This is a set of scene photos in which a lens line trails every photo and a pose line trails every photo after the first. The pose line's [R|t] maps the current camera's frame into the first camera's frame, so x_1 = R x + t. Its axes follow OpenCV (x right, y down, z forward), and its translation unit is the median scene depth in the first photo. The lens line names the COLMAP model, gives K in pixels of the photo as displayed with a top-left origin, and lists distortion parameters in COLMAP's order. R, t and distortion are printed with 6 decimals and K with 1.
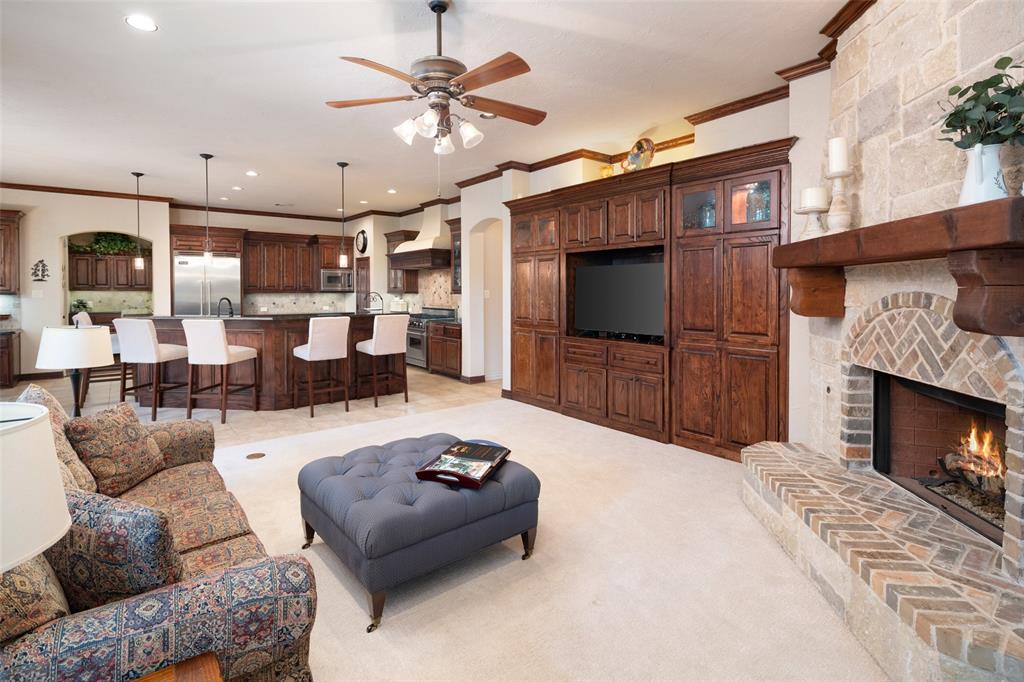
lens RADIAL K [[495.2, 0, 509.1], [0, 495.2, 301.1], [0, 0, 1]] dist [-0.001259, -0.001831]
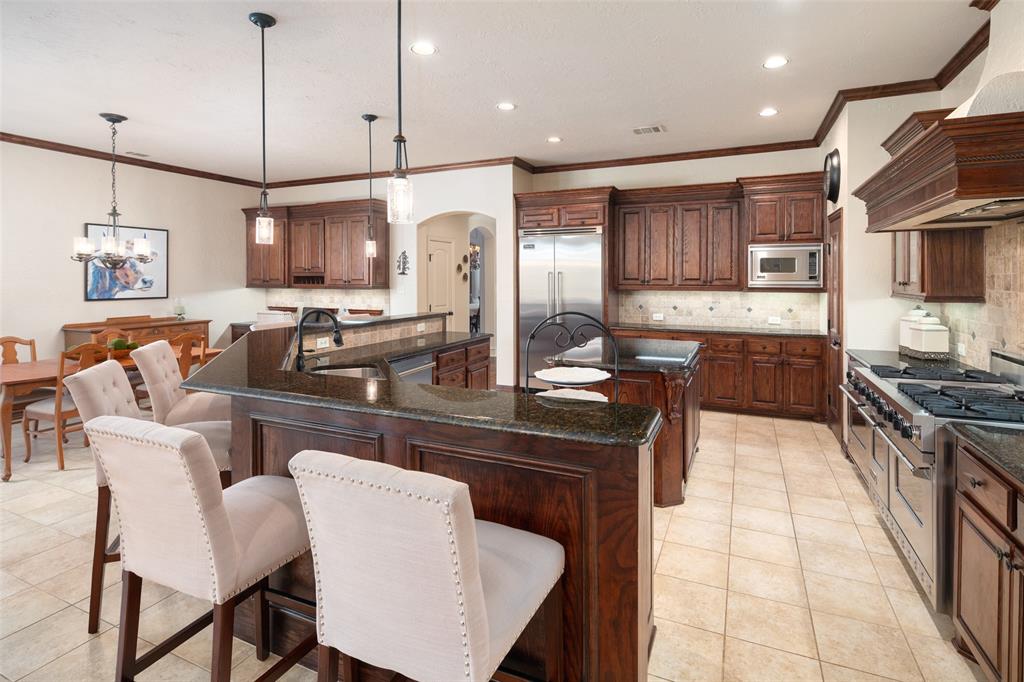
lens RADIAL K [[495.2, 0, 501.8], [0, 495.2, 282.0], [0, 0, 1]] dist [-0.001259, -0.001831]
pose [[0.452385, 0.006510, -0.891799, -0.043375], [-0.018760, 0.999822, -0.002217, -0.023221], [0.891626, 0.017733, 0.452426, 0.608589]]
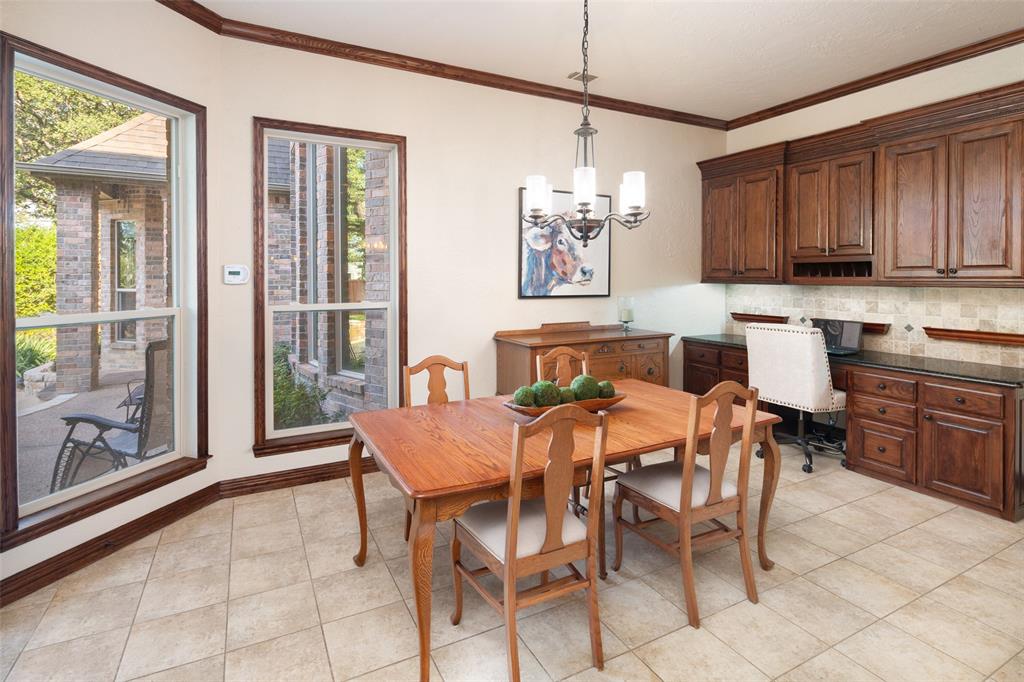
lens RADIAL K [[495.2, 0, 497.7], [0, 495.2, 279.9], [0, 0, 1]] dist [-0.001259, -0.001831]
pose [[-0.213077, 0.004684, -0.977024, -0.391297], [-0.021085, 0.999734, 0.009391, -0.011424], [0.976808, 0.022602, -0.212921, 0.501575]]
